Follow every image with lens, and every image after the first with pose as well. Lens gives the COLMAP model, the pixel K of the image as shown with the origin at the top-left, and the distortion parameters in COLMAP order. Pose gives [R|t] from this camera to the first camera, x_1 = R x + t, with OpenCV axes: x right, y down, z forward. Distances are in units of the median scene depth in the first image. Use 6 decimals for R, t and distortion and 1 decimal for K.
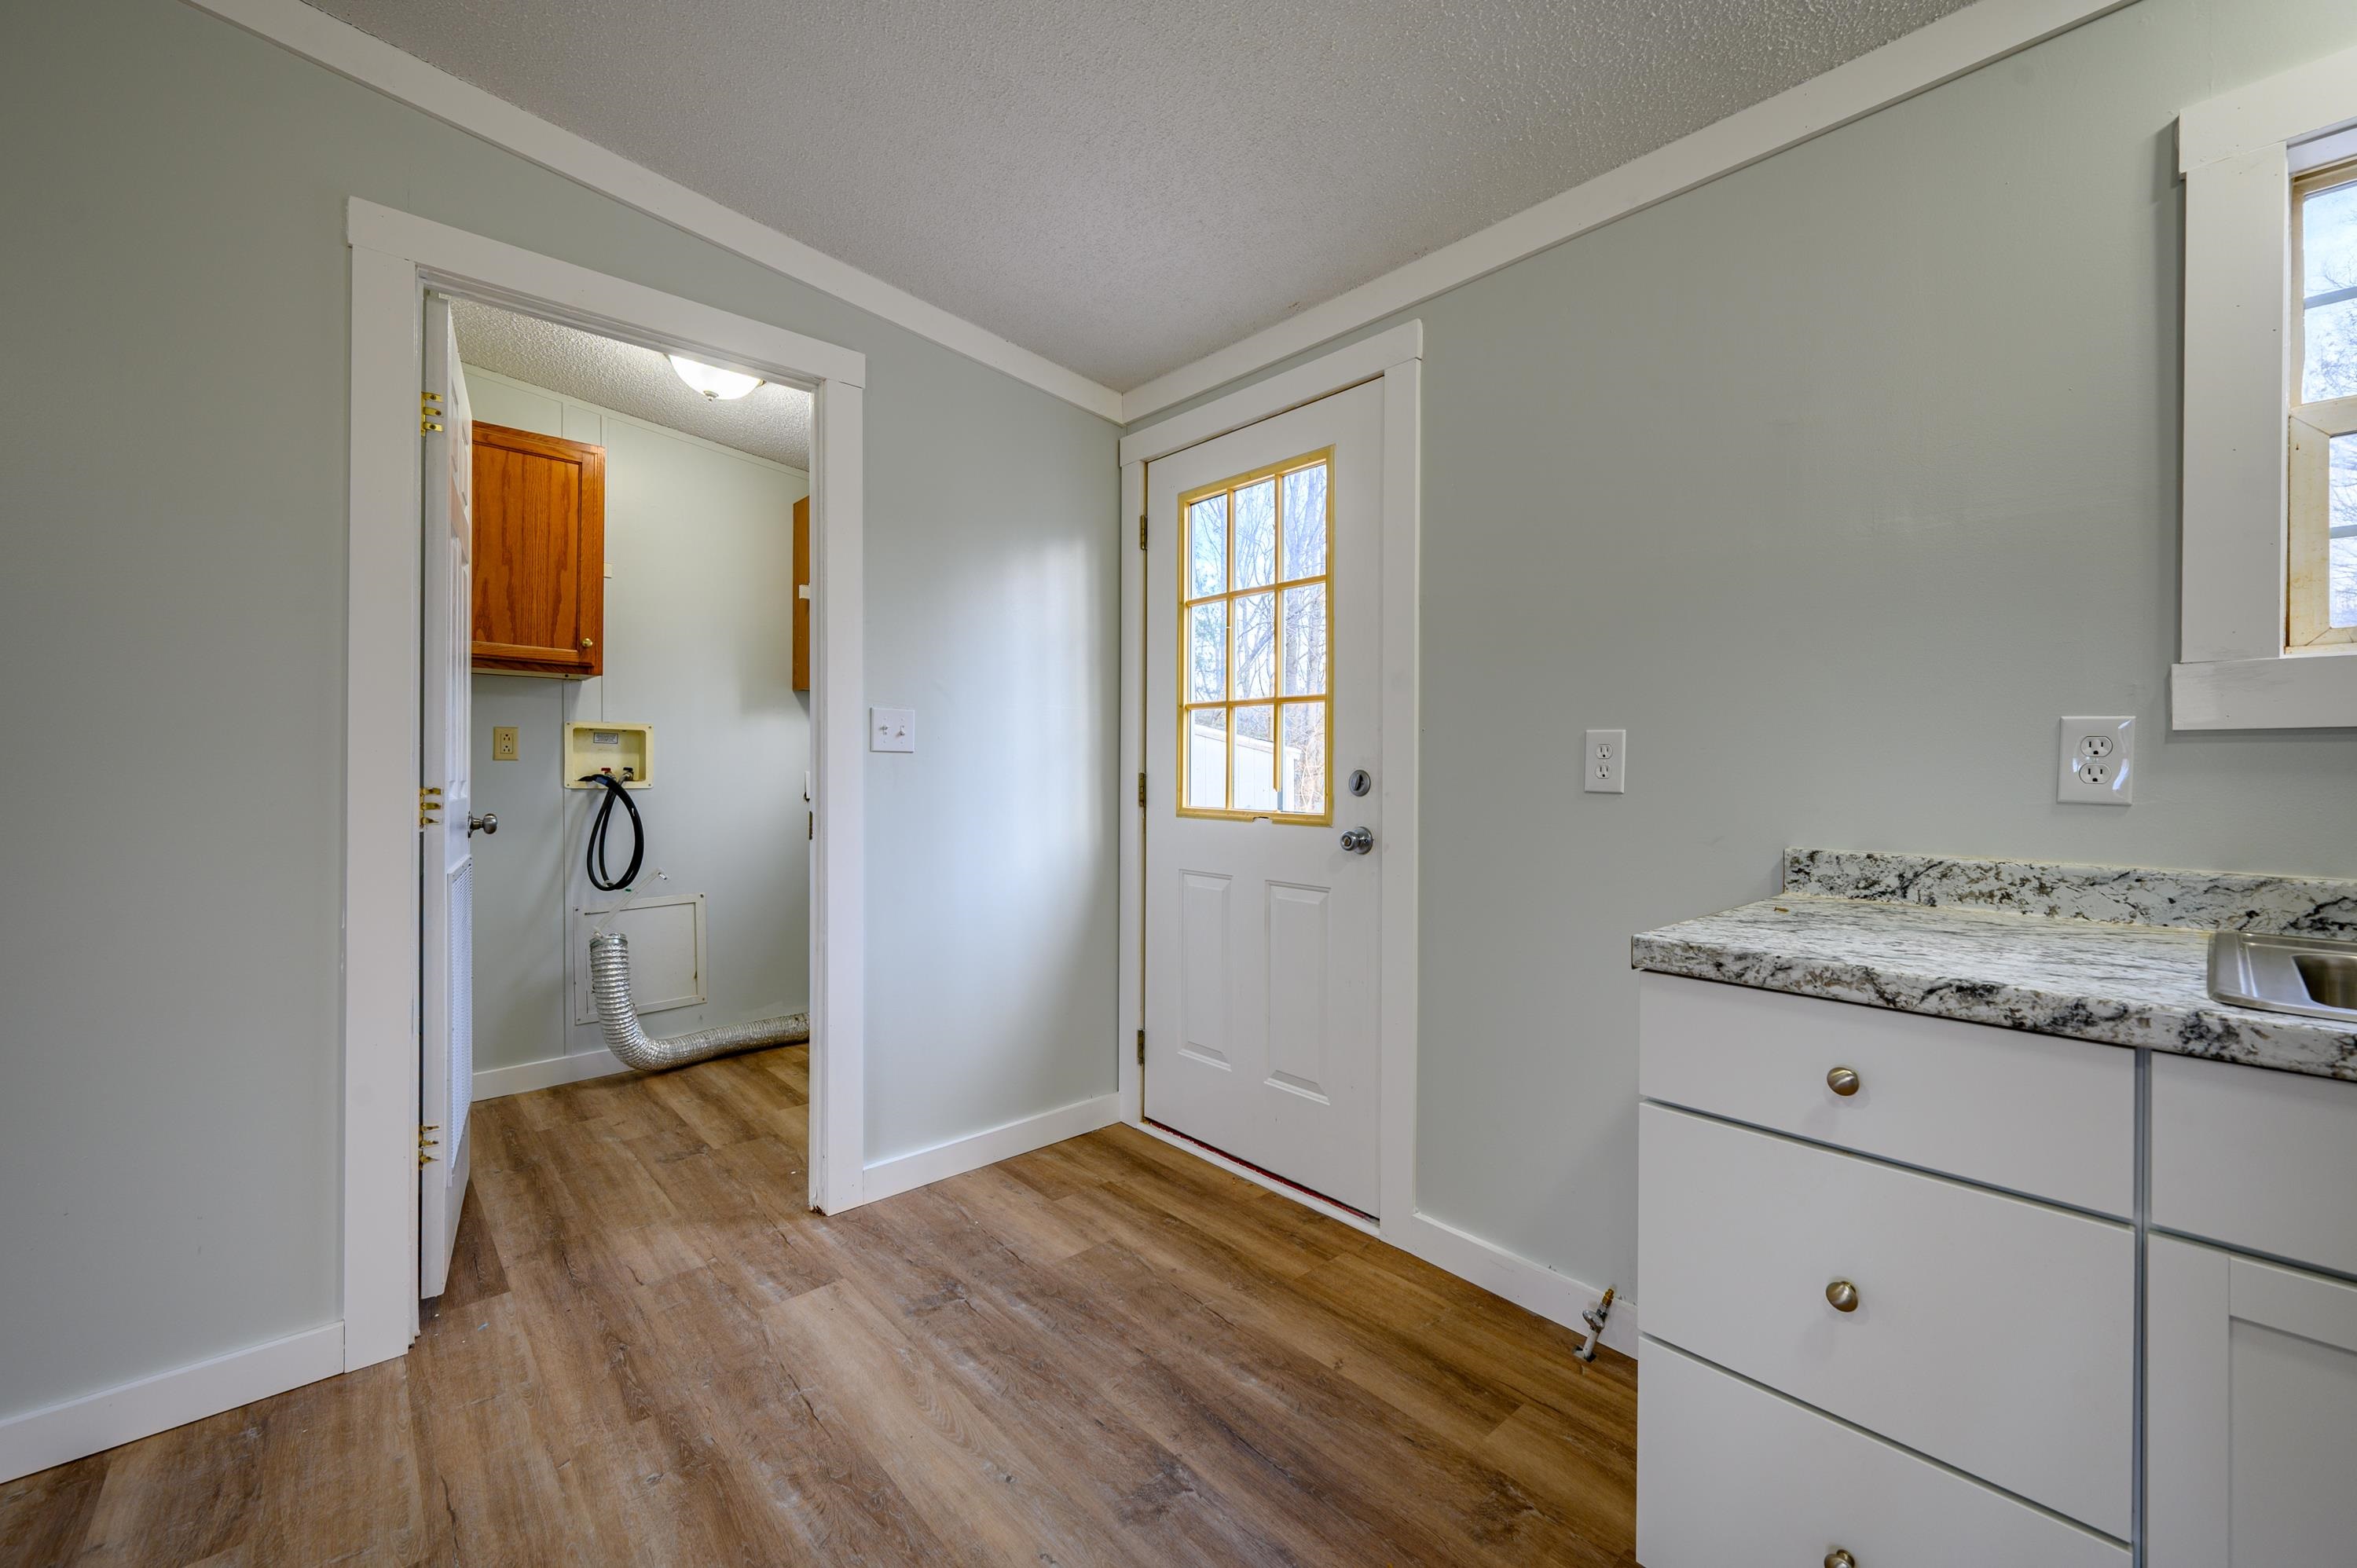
lens RADIAL K [[948.4, 0, 1220.7], [0, 948.4, 755.9], [0, 0, 1]] dist [-0.000035, 0.000082]
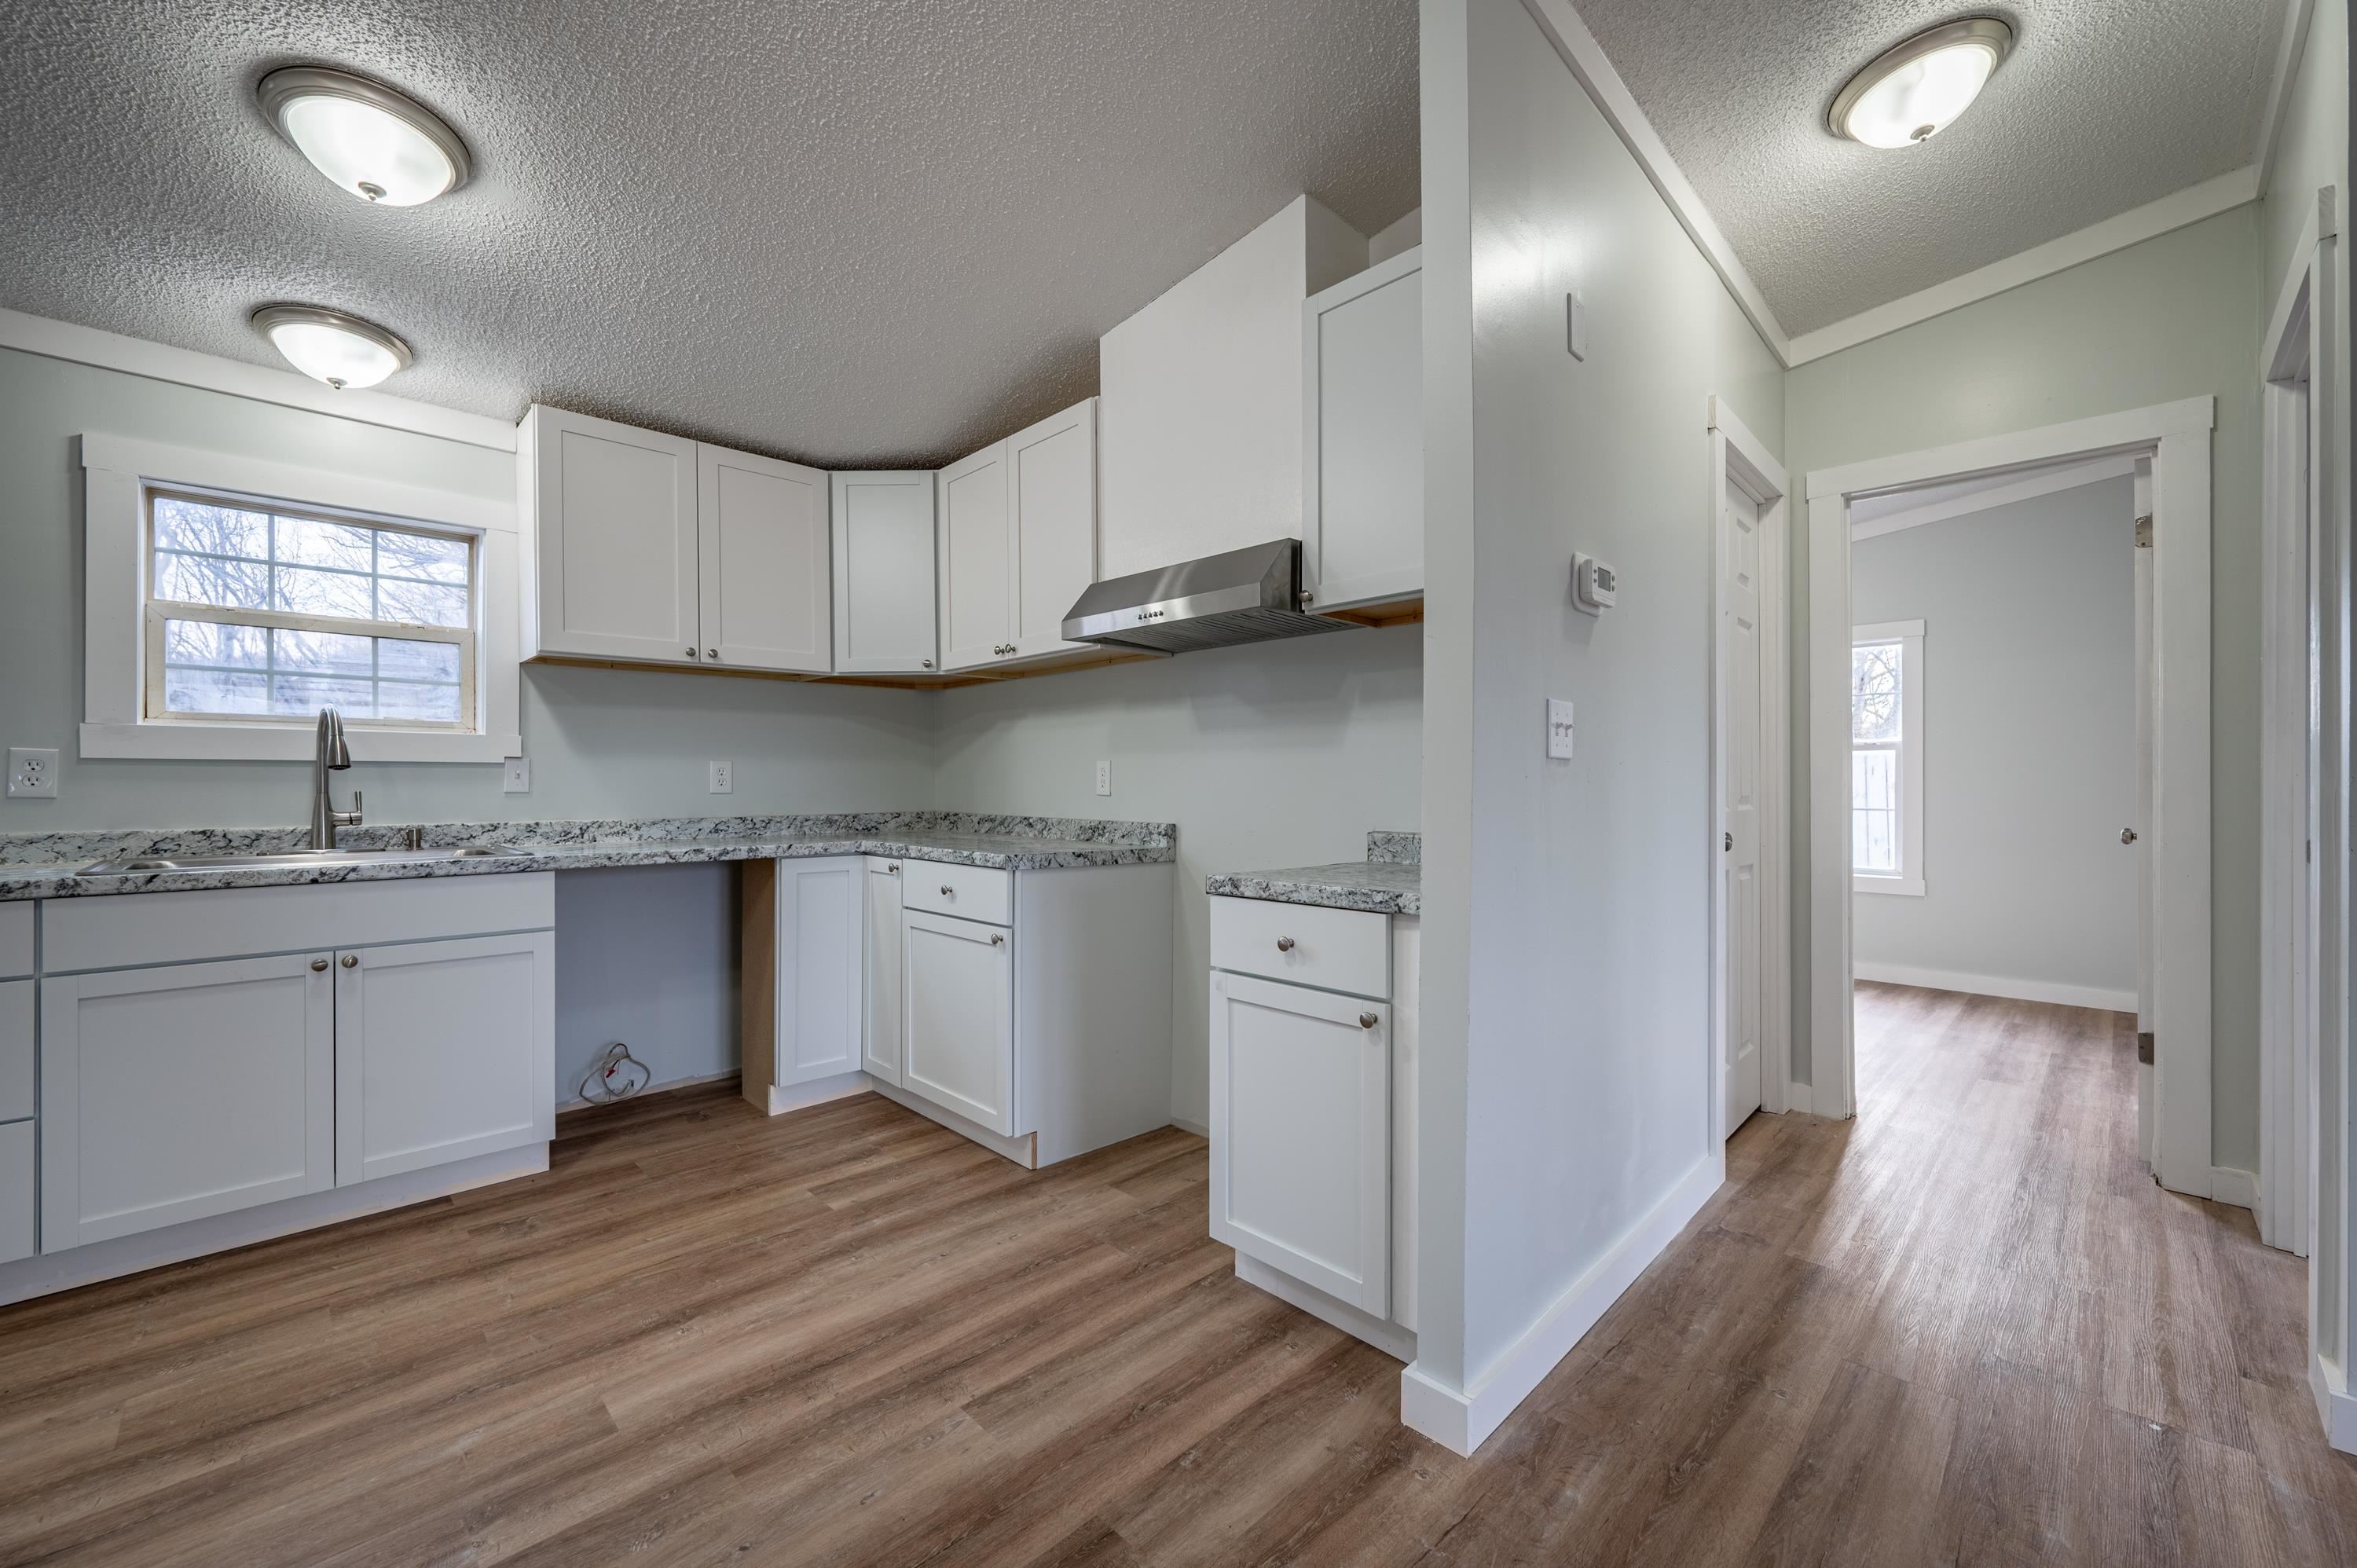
lens RADIAL K [[923.8, 0, 1181.8], [0, 923.8, 795.1], [0, 0, 1]] dist [-0.002184, -0.000205]
pose [[-0.027373, -0.014880, 0.999515, -0.648067], [-0.012875, 0.999812, 0.014532, -0.005603], [-0.999542, -0.012471, -0.027560, -0.832215]]
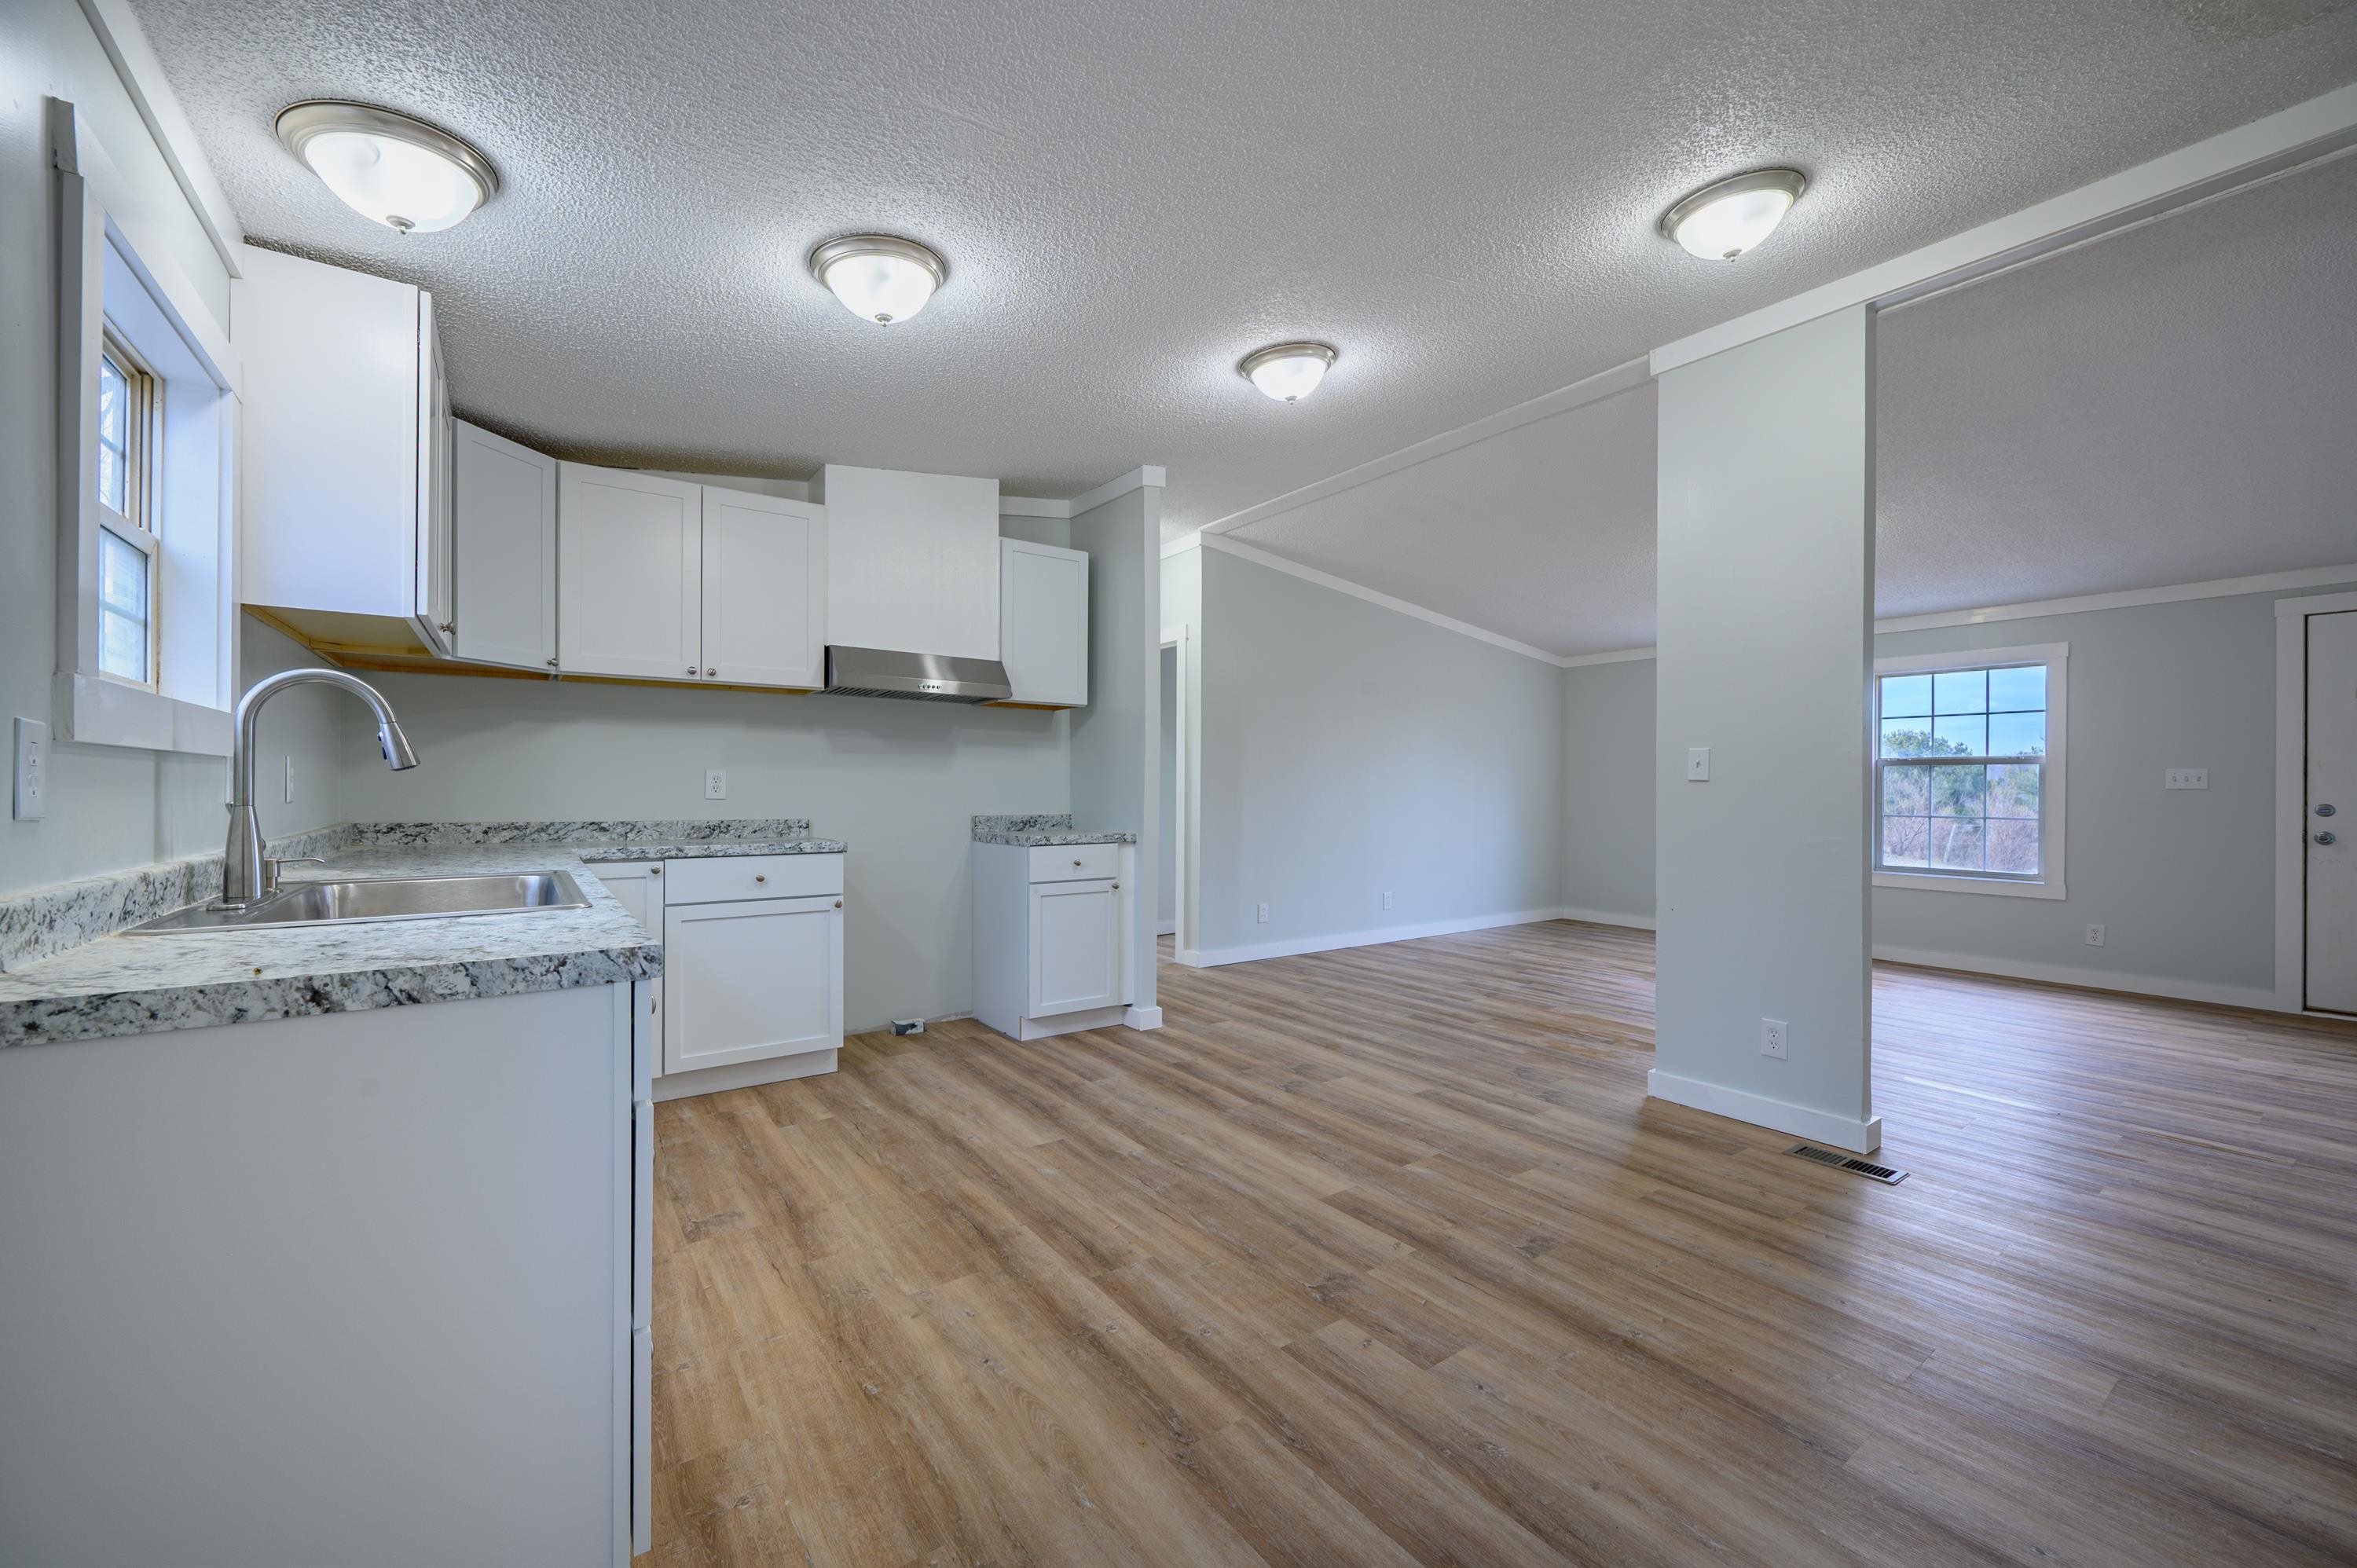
lens RADIAL K [[925.6, 0, 1181.4], [0, 925.6, 787.0], [0, 0, 1]] dist [-0.000910, 0.000243]
pose [[-0.991479, -0.006118, 0.130124, -0.178334], [-0.008083, 0.999861, -0.014574, 0.017969], [-0.130017, -0.015501, -0.991391, 1.302442]]
